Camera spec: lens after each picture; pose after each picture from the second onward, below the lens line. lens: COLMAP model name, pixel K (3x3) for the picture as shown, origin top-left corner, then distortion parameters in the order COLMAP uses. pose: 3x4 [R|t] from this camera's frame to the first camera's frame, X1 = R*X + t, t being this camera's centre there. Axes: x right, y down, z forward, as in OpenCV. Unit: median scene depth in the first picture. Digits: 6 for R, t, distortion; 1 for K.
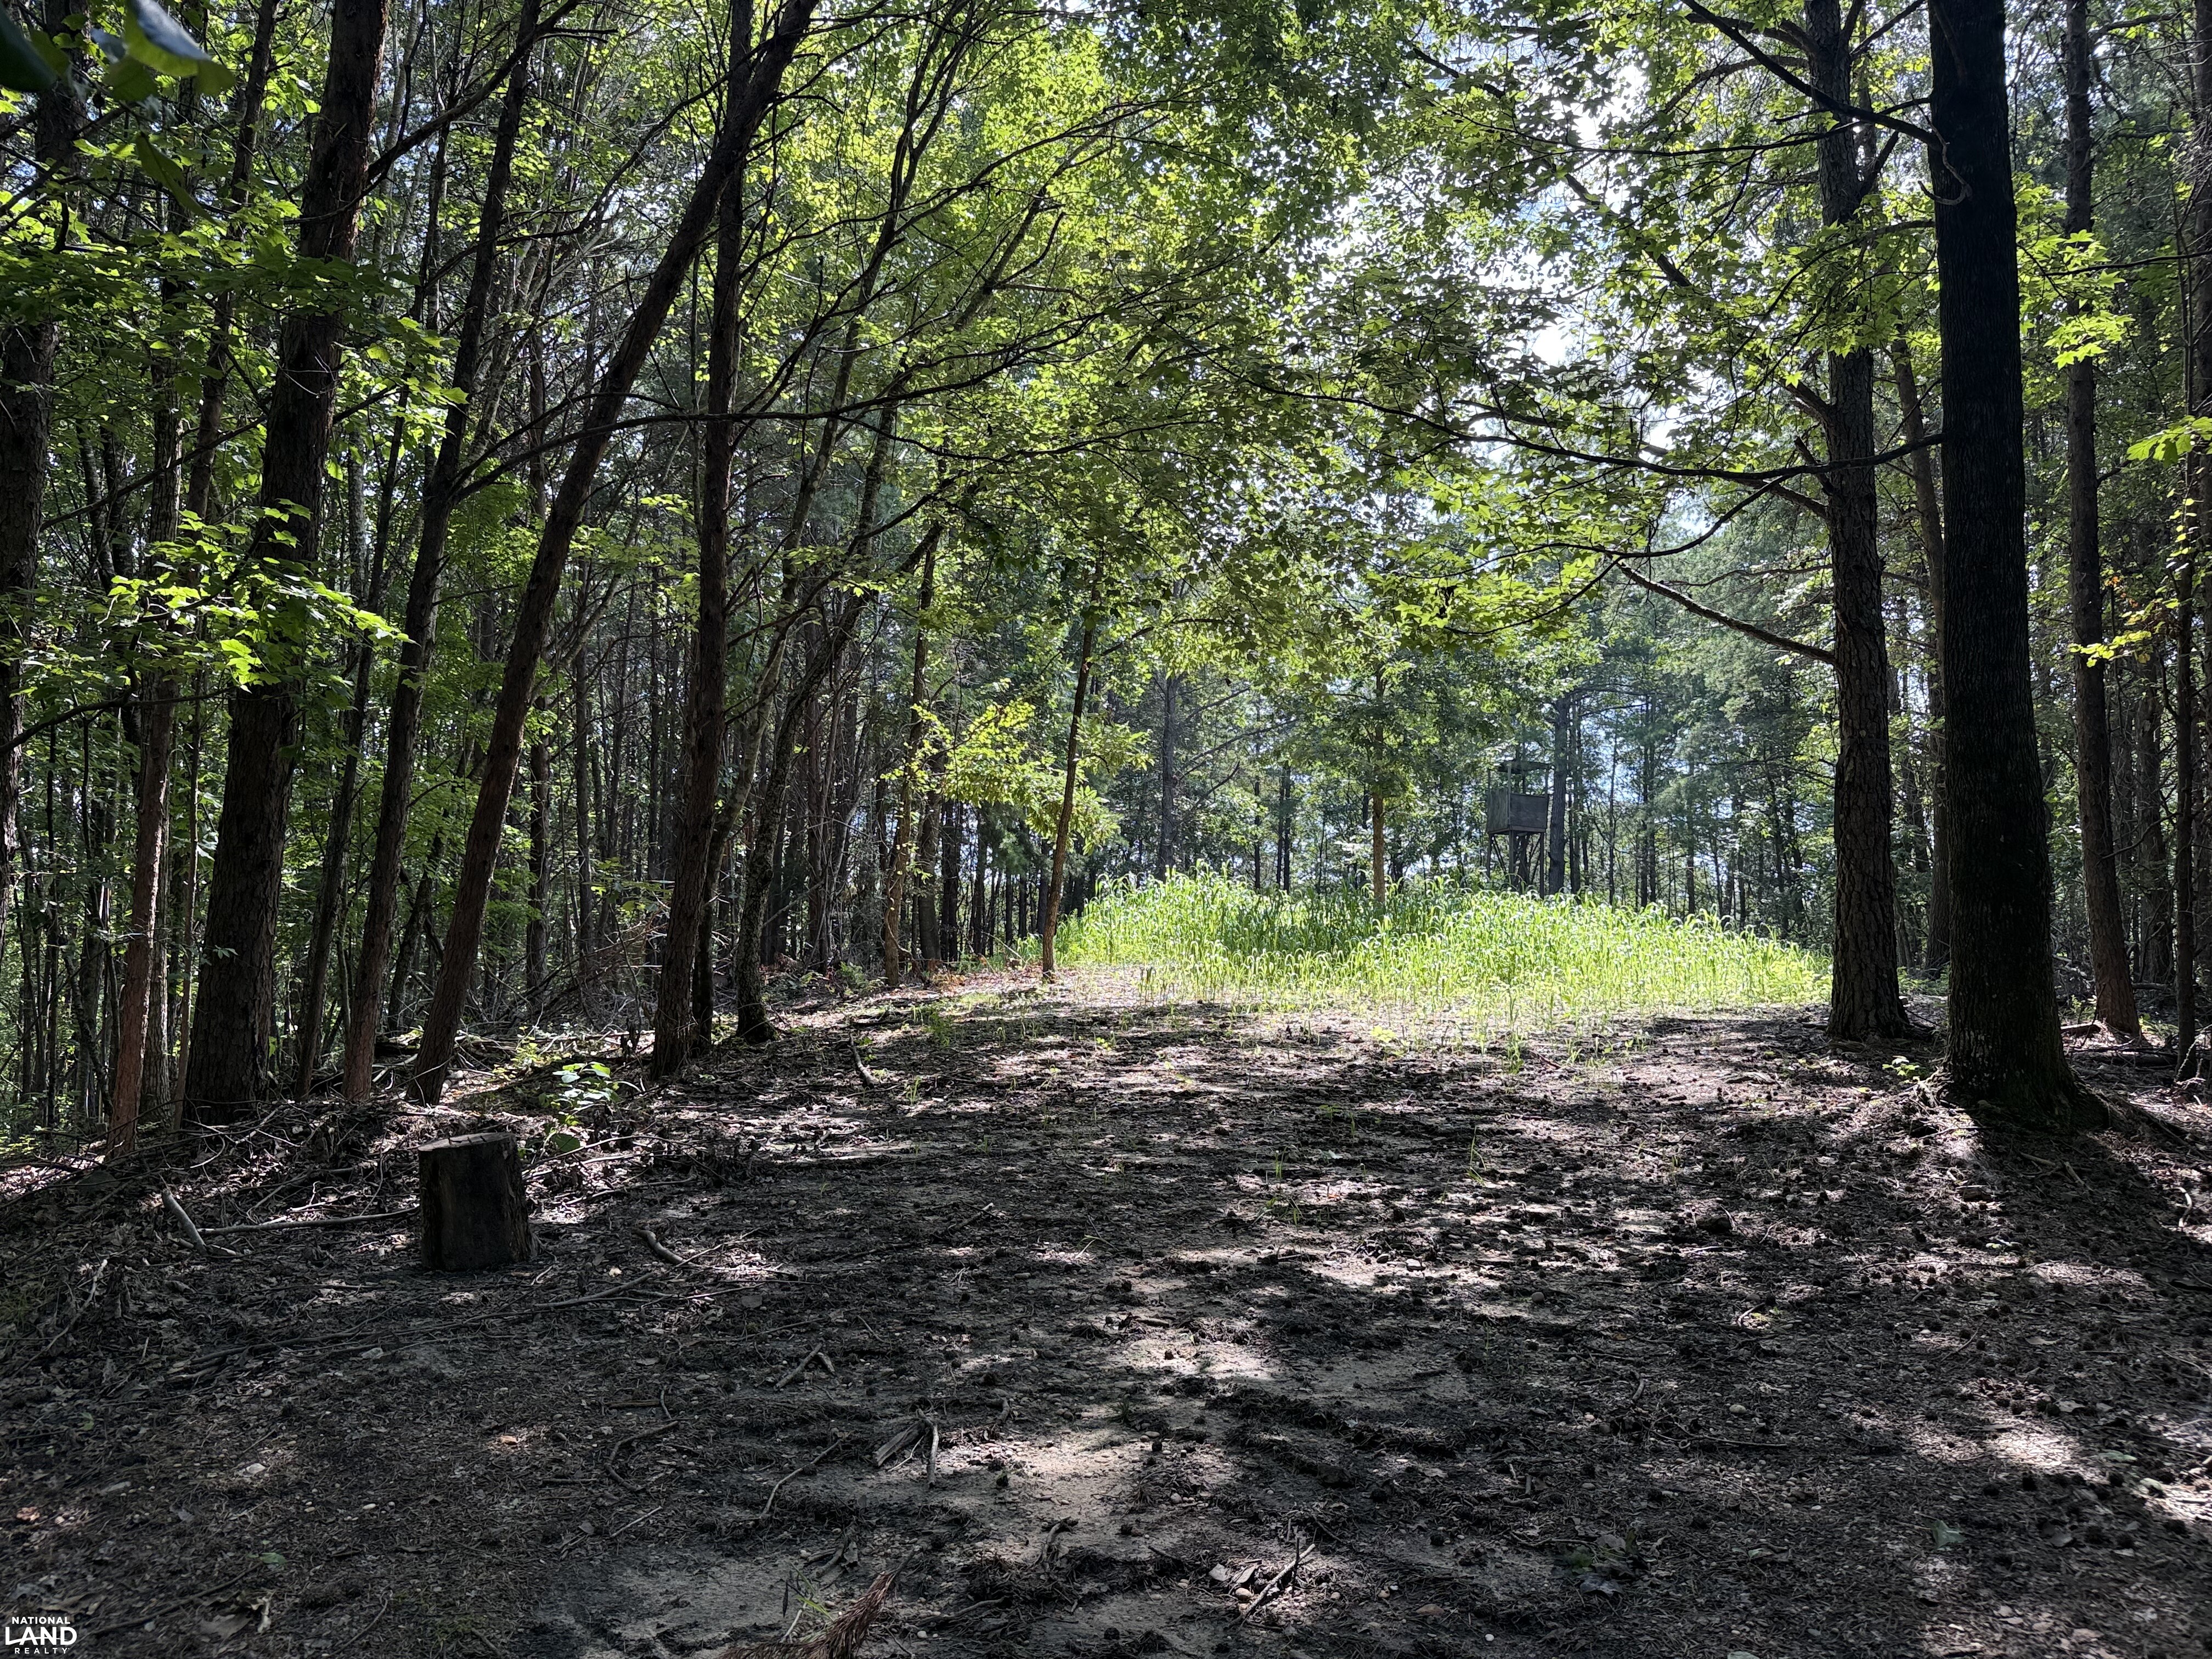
lens RADIAL K [[1519.7, 0, 1104.1], [0, 1519.7, 791.8], [0, 0, 1]] dist [0.159130, -0.195455]
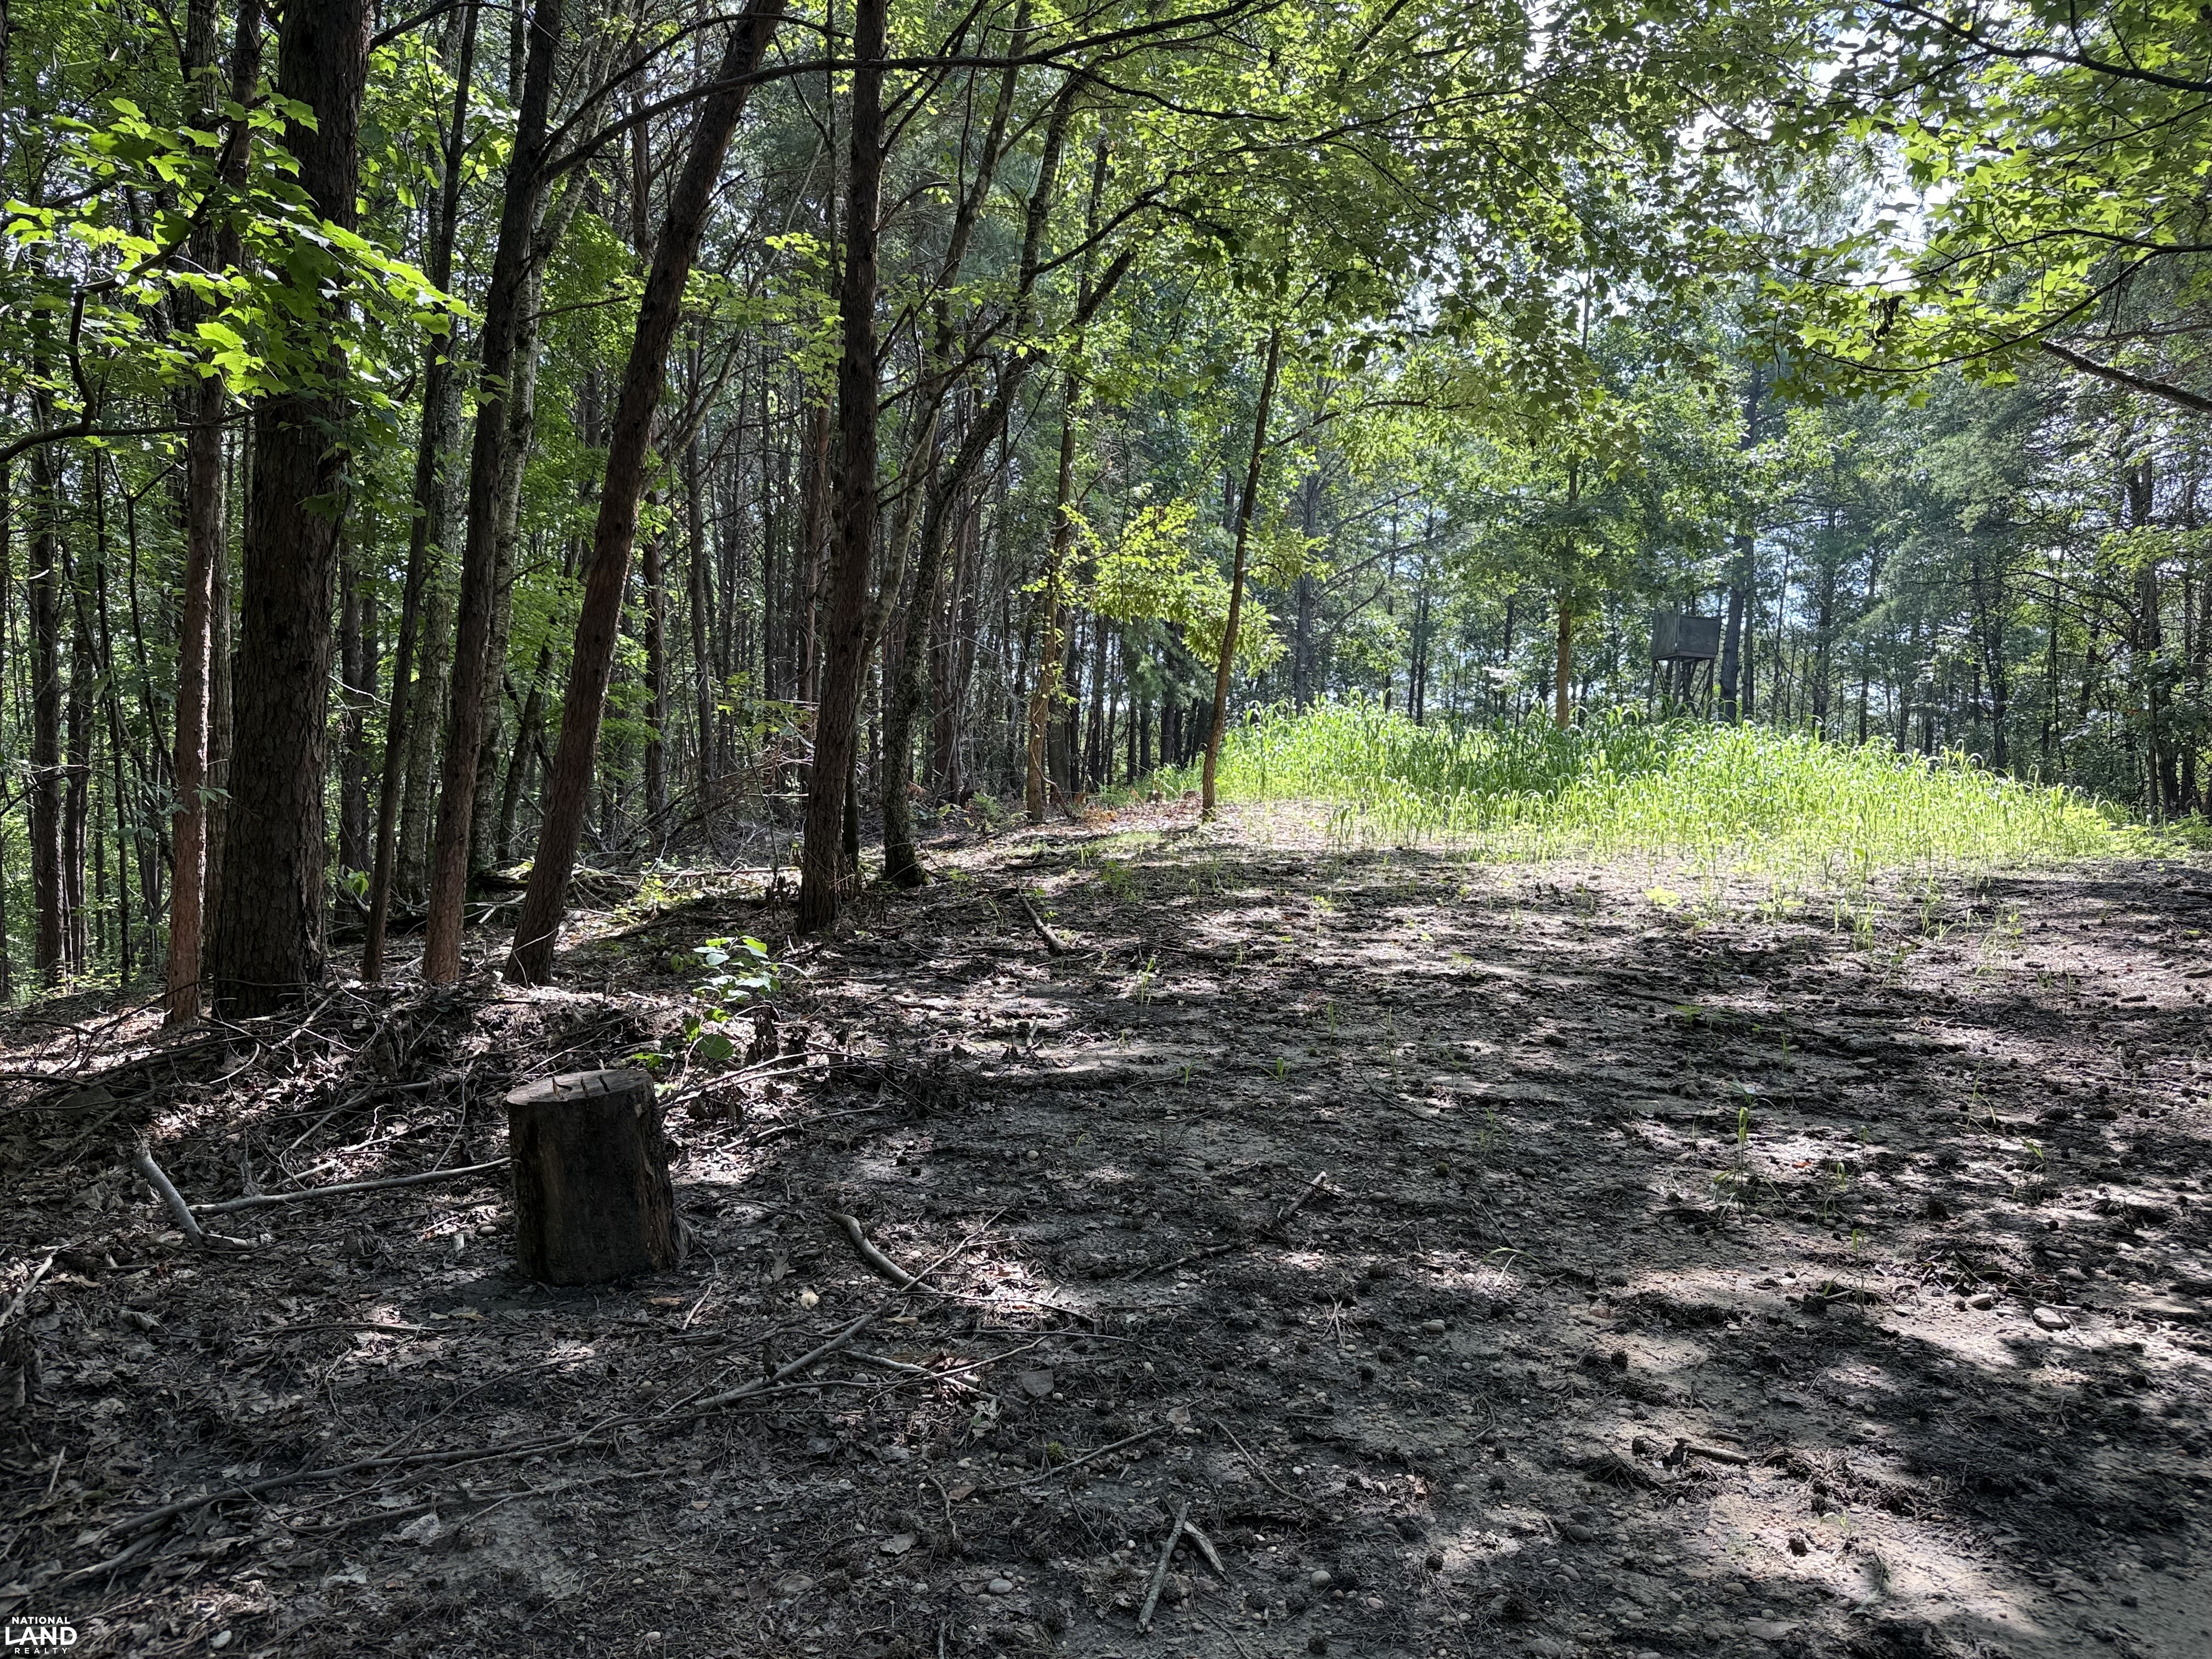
lens RADIAL K [[1519.7, 0, 1104.1], [0, 1519.7, 791.8], [0, 0, 1]] dist [0.159130, -0.195455]
pose [[0.997926, 0.015456, -0.062486, -0.064535], [-0.008295, 0.993529, 0.113275, 0.011048], [0.063833, -0.112522, 0.991597, 0.163874]]
